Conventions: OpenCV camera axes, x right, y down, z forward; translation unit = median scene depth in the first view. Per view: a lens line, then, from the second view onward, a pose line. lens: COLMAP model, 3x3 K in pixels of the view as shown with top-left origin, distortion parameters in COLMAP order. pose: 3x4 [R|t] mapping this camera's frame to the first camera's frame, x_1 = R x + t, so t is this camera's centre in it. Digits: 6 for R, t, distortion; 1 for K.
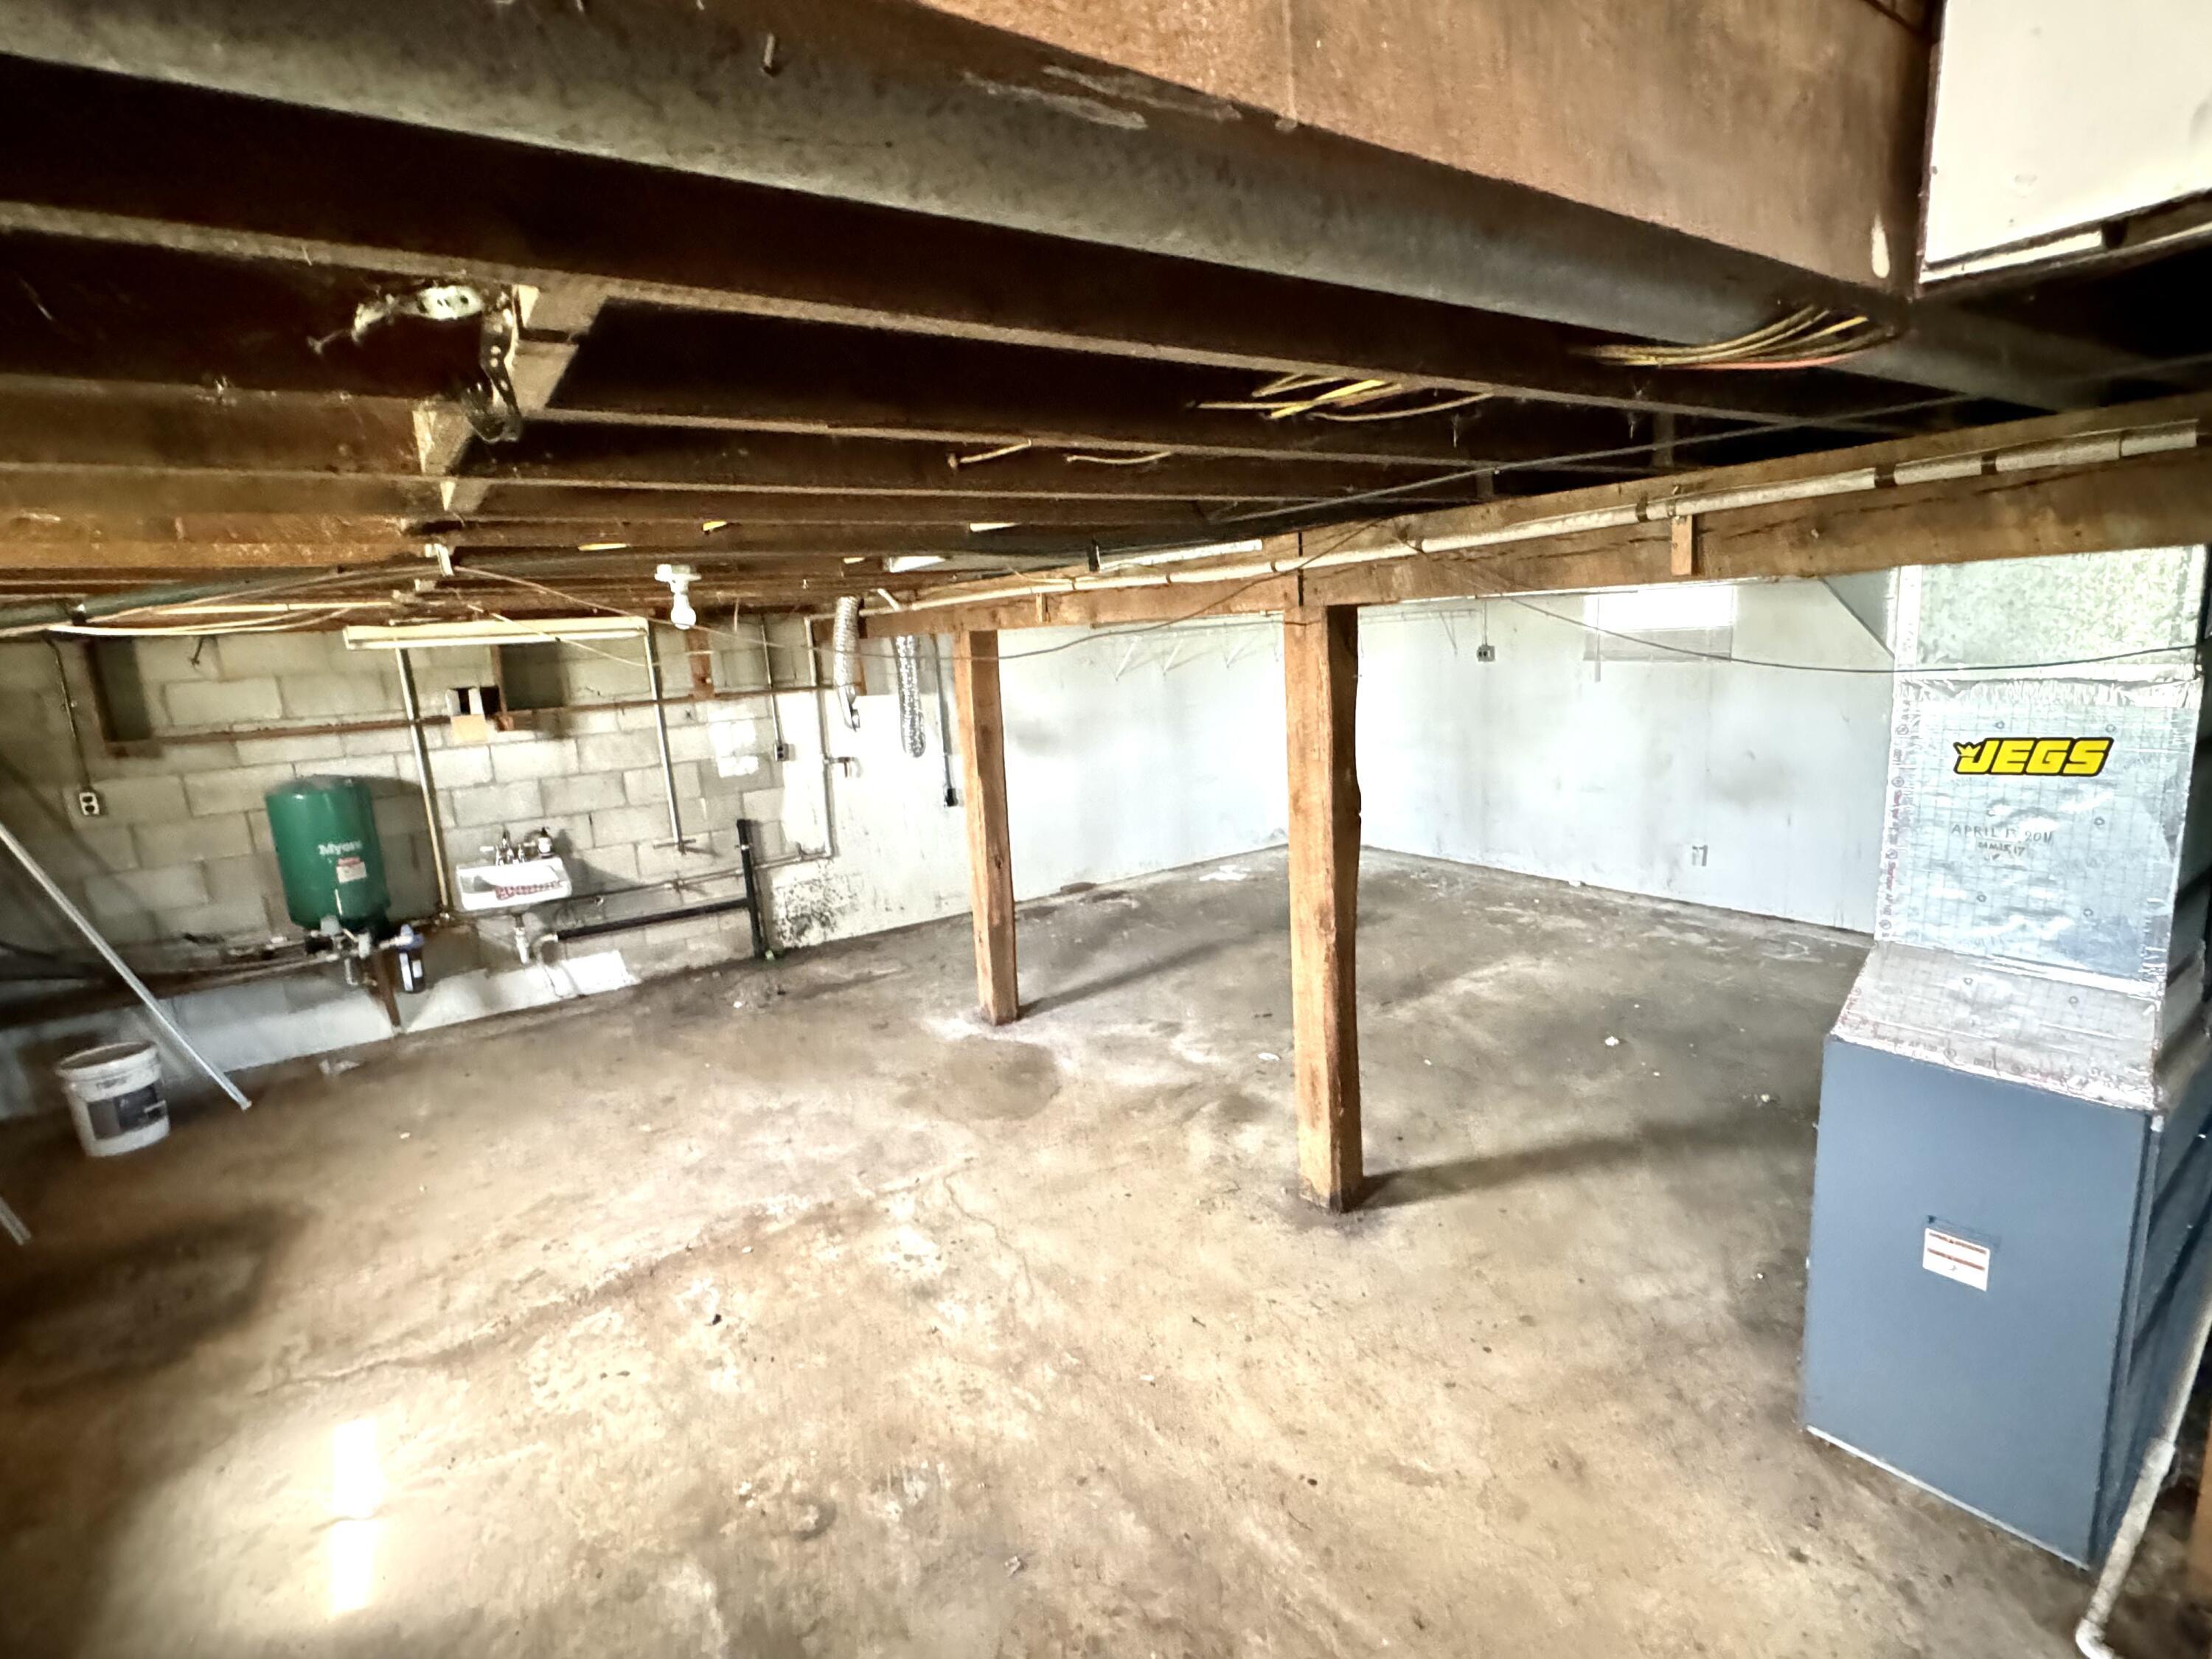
lens RADIAL K [[1034.3, 0, 1106.0], [0, 1034.3, 829.5], [0, 0, 1]] dist [-0.001071, 0.000184]
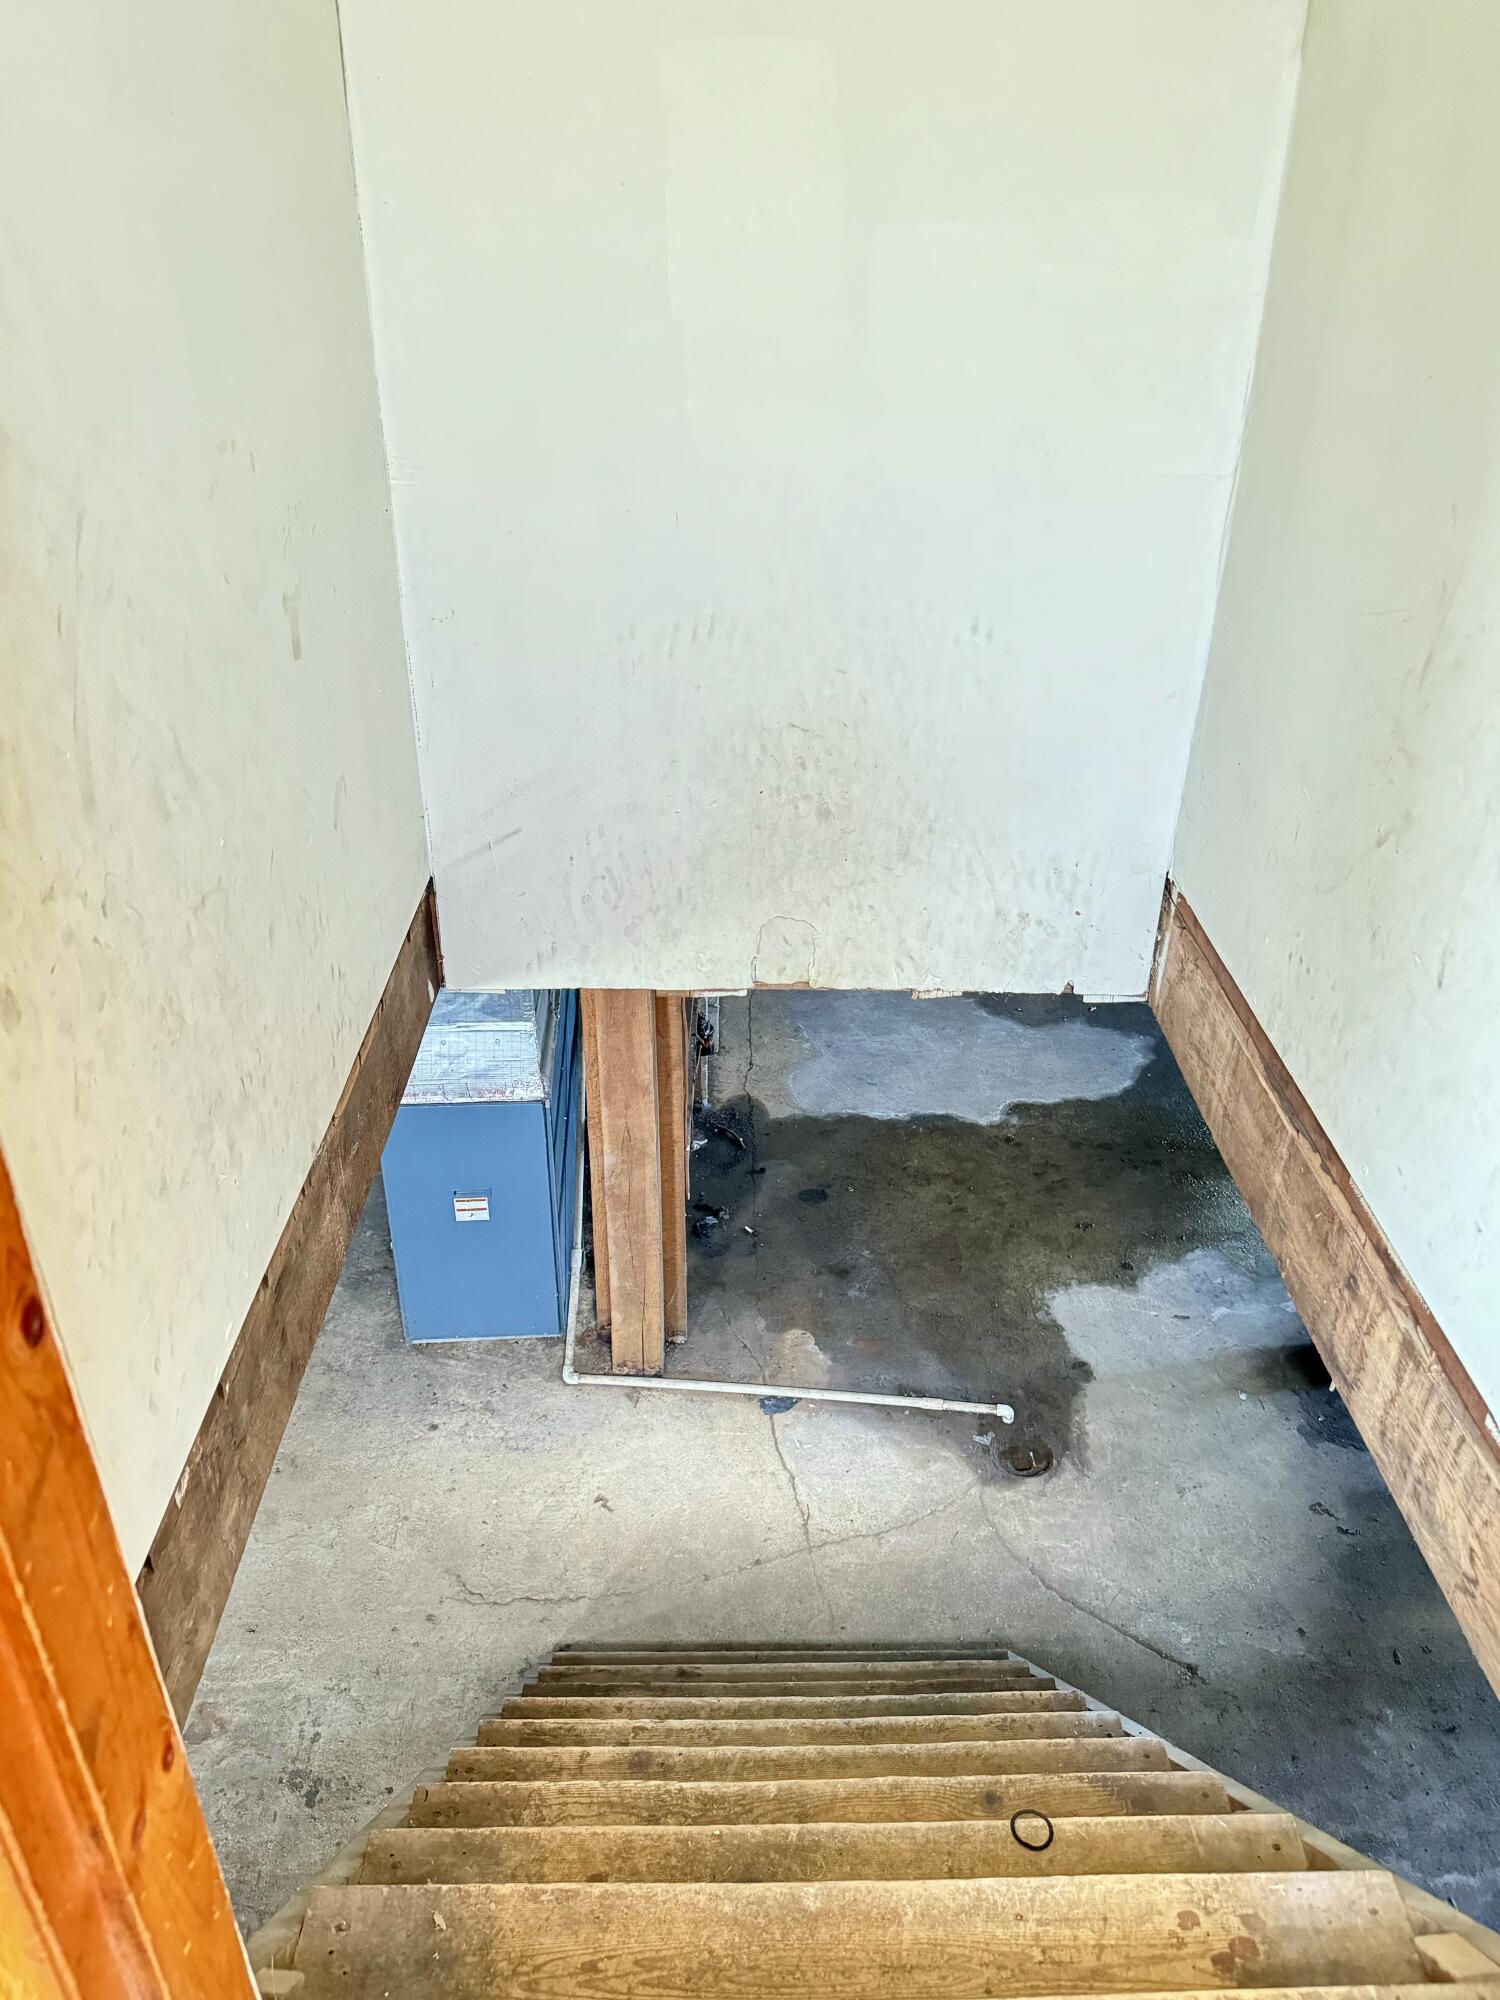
lens RADIAL K [[1514.2, 0, 750.0], [0, 1514.2, 1000.0], [0, 0, 1]] dist [0.003085, 0.000124]
pose [[0.546767, -0.364505, 0.753779, -0.535501], [0.117228, 0.924724, 0.362136, -0.643655], [-0.829038, -0.109640, 0.548339, -0.542710]]
